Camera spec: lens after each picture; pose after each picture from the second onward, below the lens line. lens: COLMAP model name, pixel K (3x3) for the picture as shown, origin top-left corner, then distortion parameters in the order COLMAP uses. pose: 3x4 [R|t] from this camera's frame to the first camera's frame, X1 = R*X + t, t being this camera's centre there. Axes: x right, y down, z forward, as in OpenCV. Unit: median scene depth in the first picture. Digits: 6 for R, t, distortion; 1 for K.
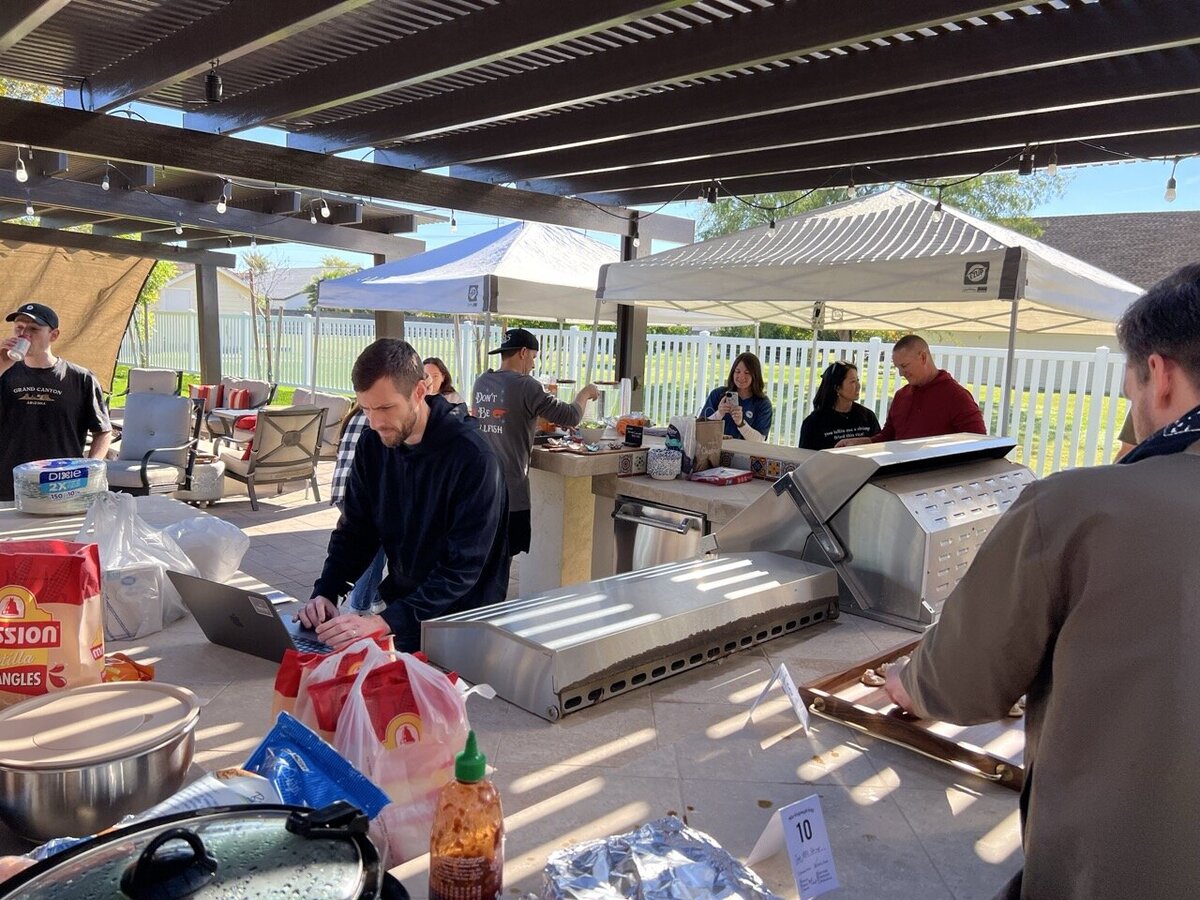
lens RADIAL K [[916.4, 0, 598.8], [0, 916.4, 449.8], [0, 0, 1]] dist [0.004183, -0.001744]
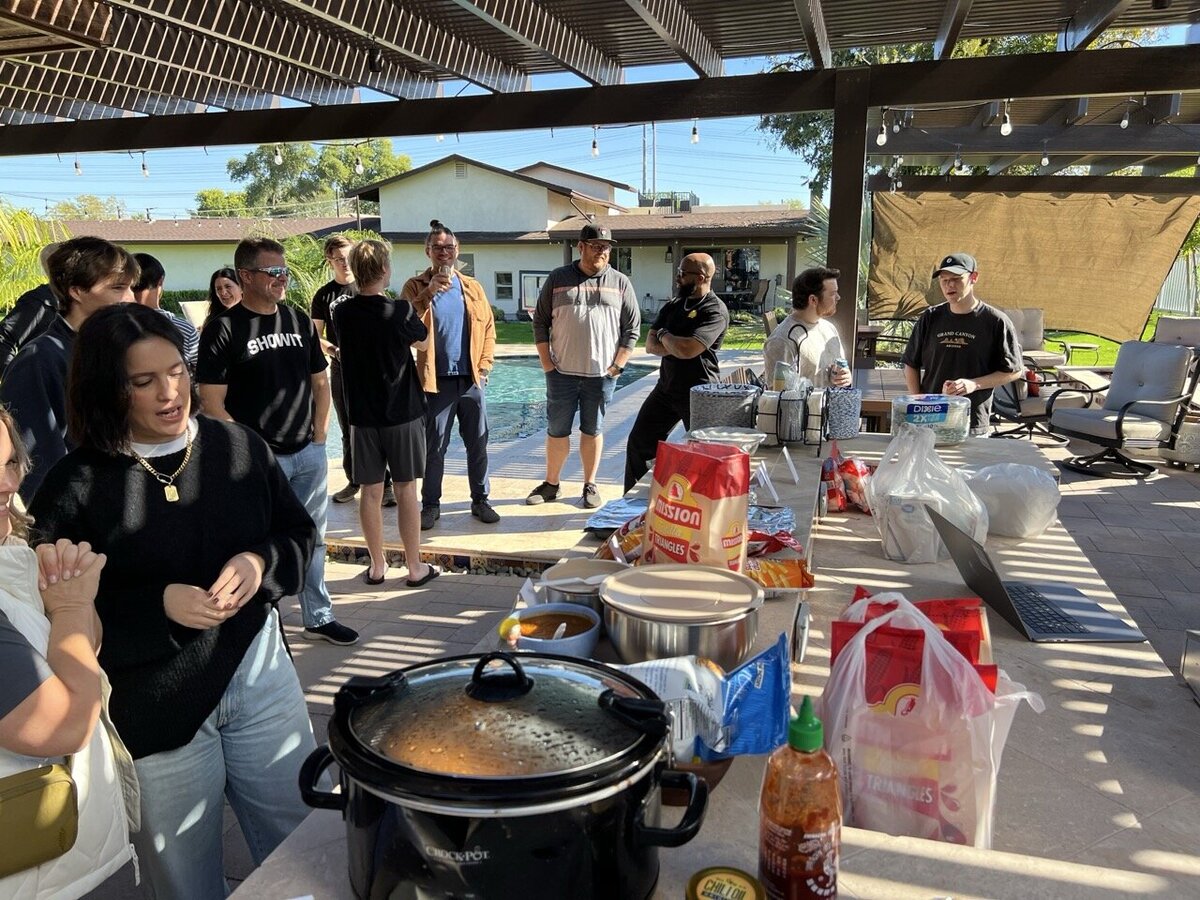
lens RADIAL K [[916.4, 0, 597.8], [0, 916.4, 449.4], [0, 0, 1]] dist [0.004183, -0.001744]
pose [[0.459218, 0.135247, -0.877968, 0.223142], [-0.088156, 0.990402, 0.106457, -0.006636], [0.883939, 0.028511, 0.466733, 0.158786]]
